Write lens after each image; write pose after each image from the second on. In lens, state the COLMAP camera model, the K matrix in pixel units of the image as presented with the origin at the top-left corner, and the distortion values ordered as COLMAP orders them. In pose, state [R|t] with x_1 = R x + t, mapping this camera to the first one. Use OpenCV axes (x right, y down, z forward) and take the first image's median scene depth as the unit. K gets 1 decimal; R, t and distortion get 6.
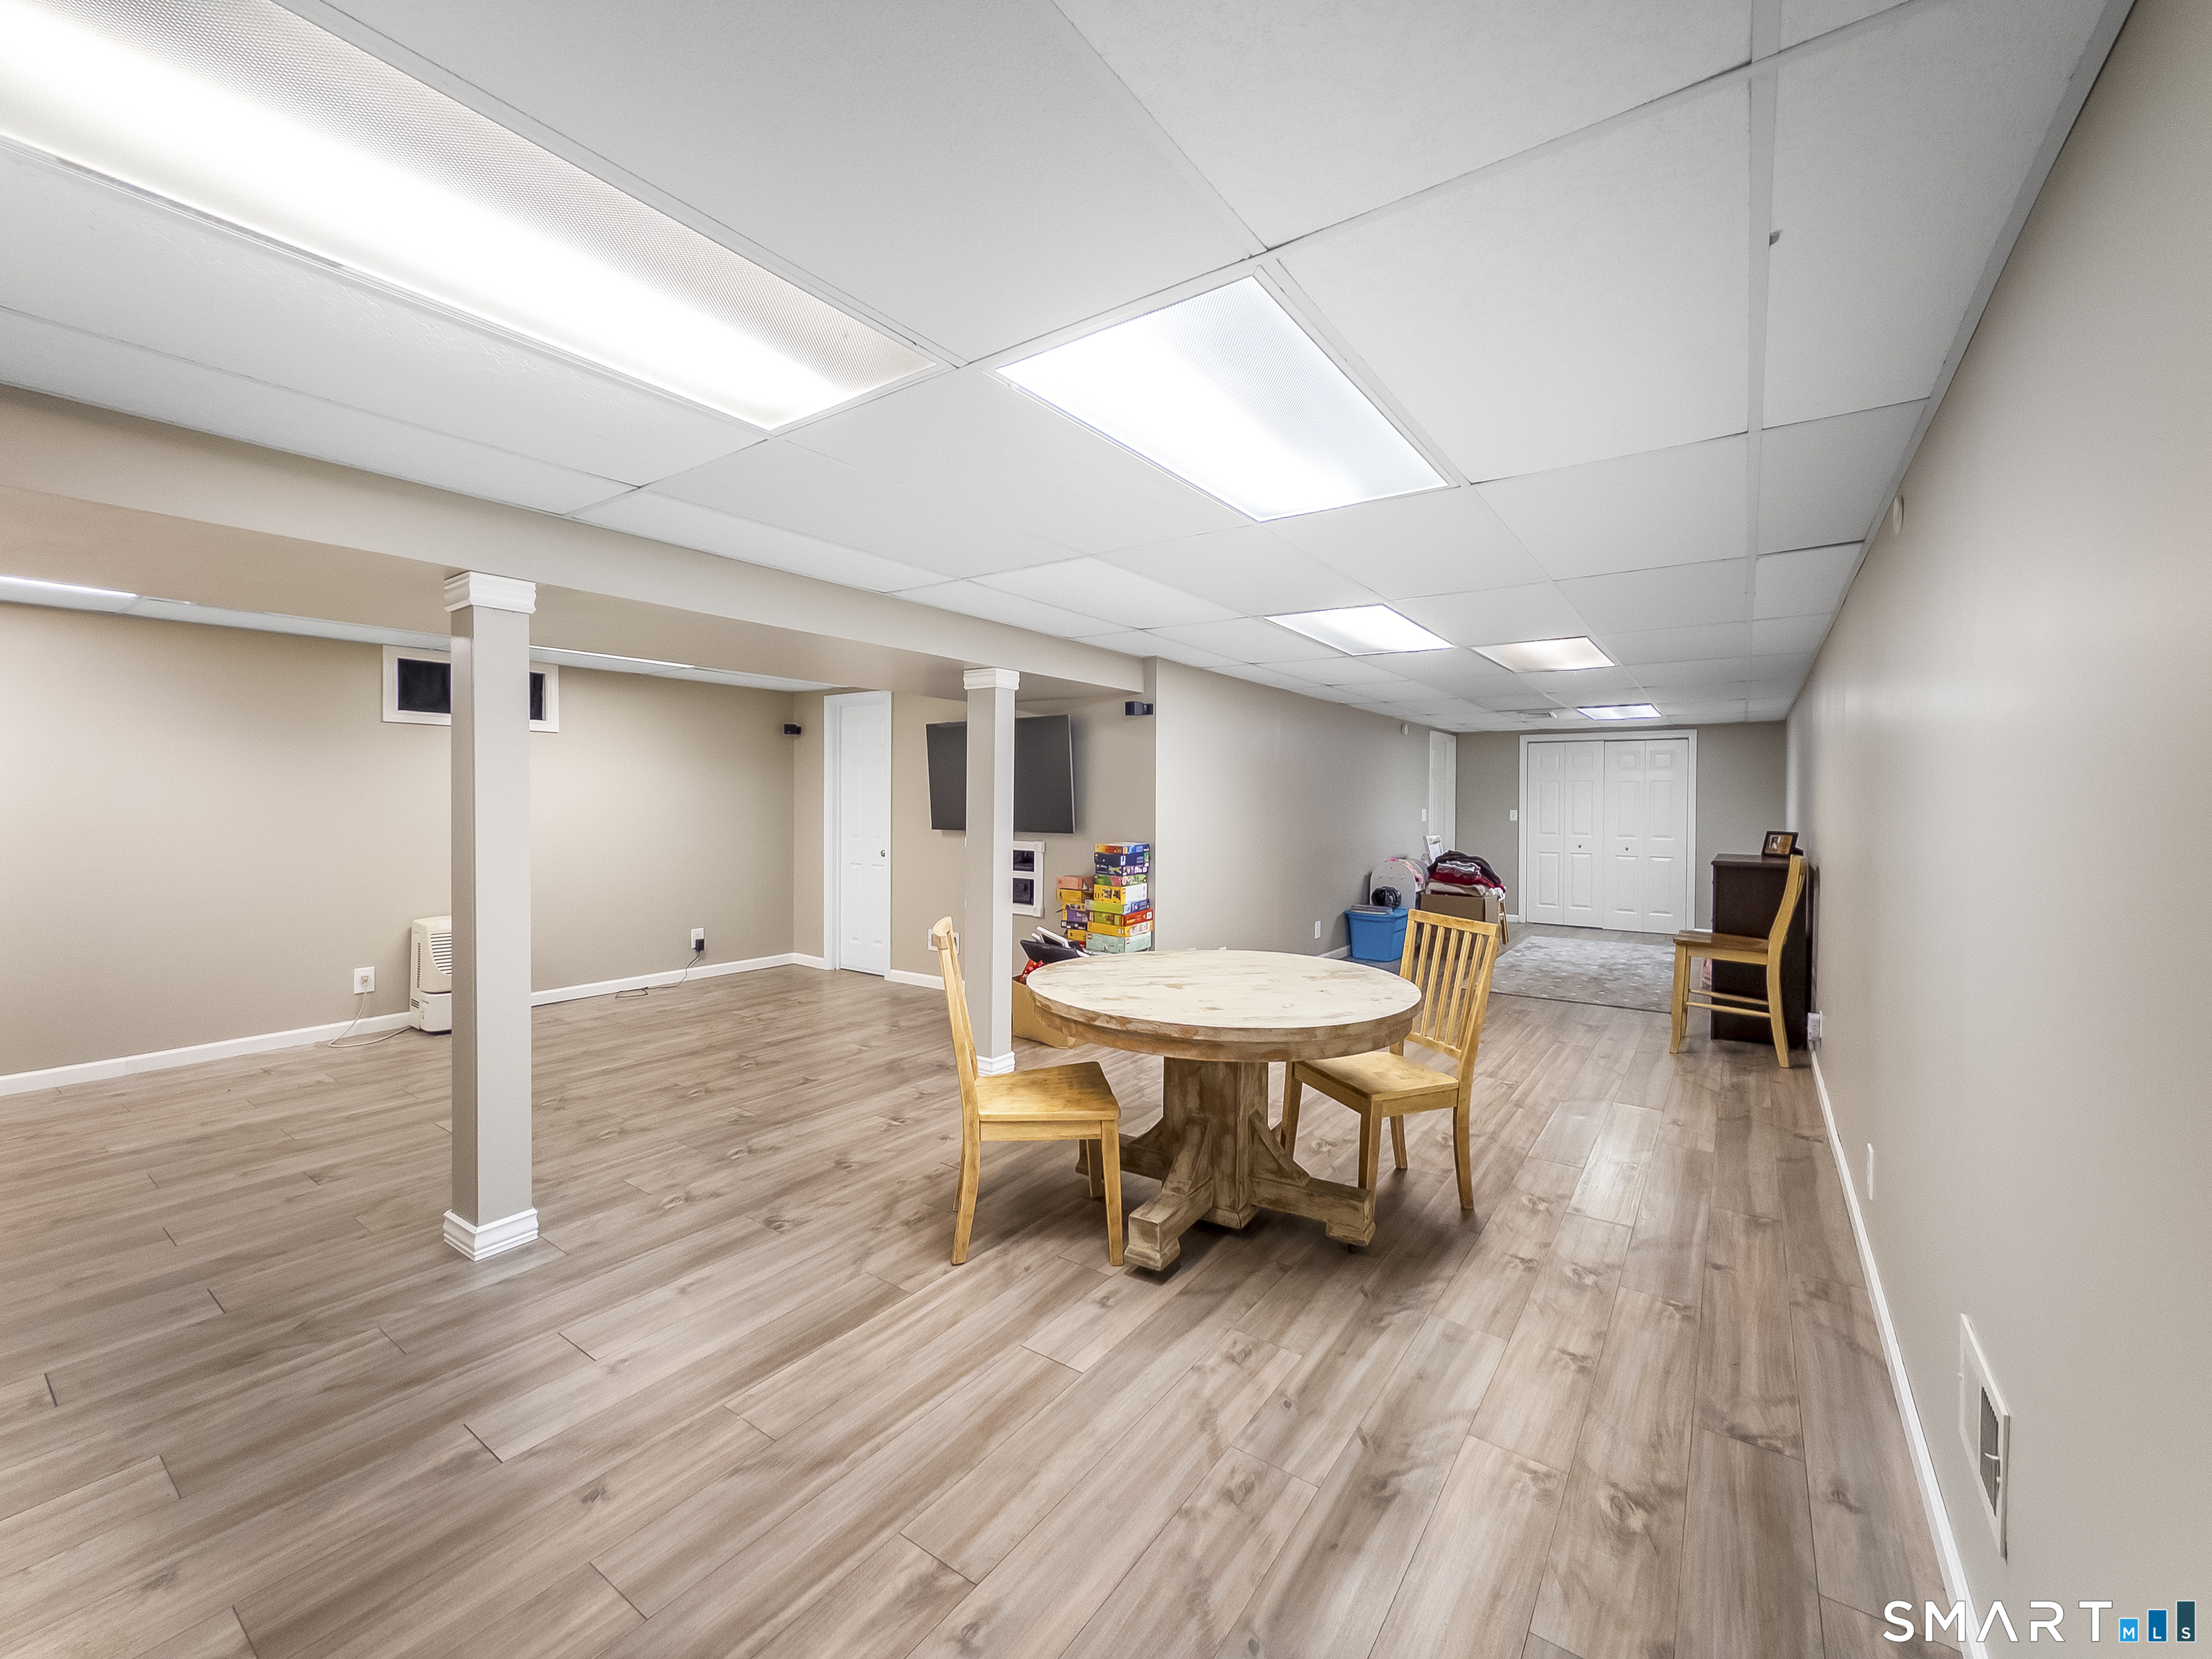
lens RADIAL K [[899.7, 0, 1097.9], [0, 899.7, 799.1], [0, 0, 1]] dist [-0.001796, -0.001372]
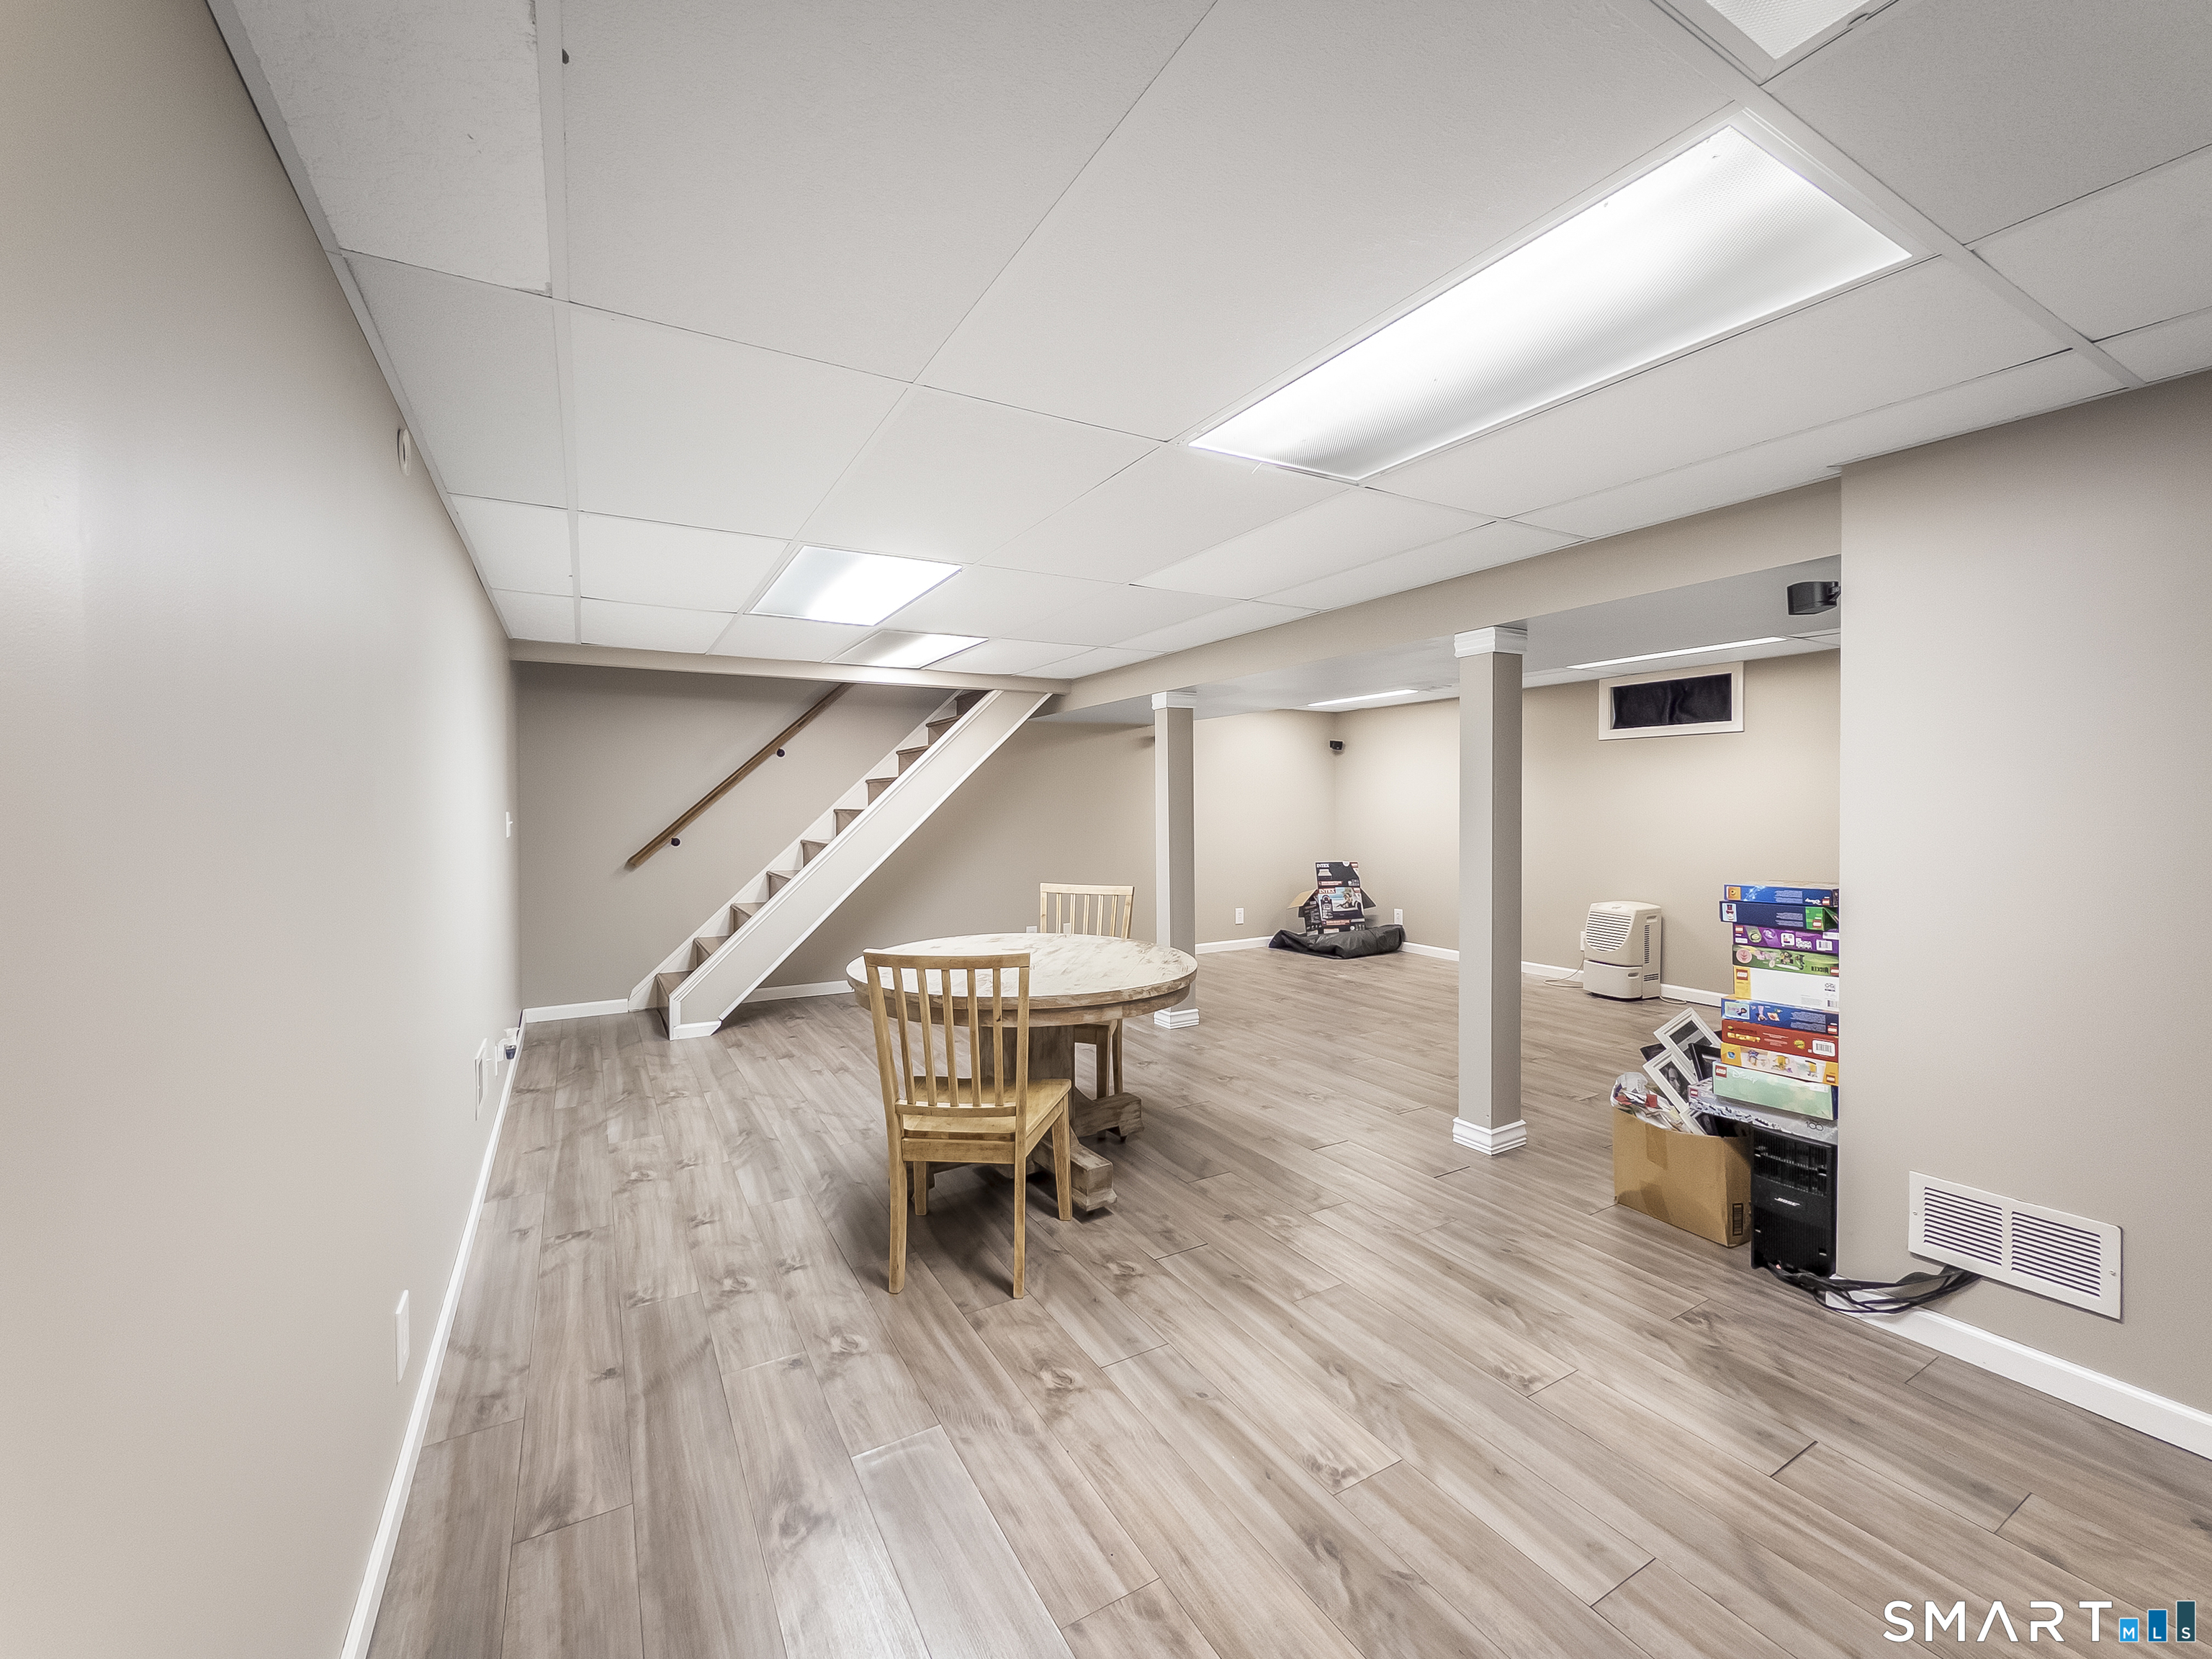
lens RADIAL K [[899.7, 0, 1114.5], [0, 899.7, 809.1], [0, 0, 1]] dist [-0.001796, -0.001372]
pose [[-0.406608, -0.000287, -0.913603, 1.013956], [0.004751, 0.999986, -0.002429, 0.015153], [0.913590, -0.005328, -0.406601, 1.424282]]
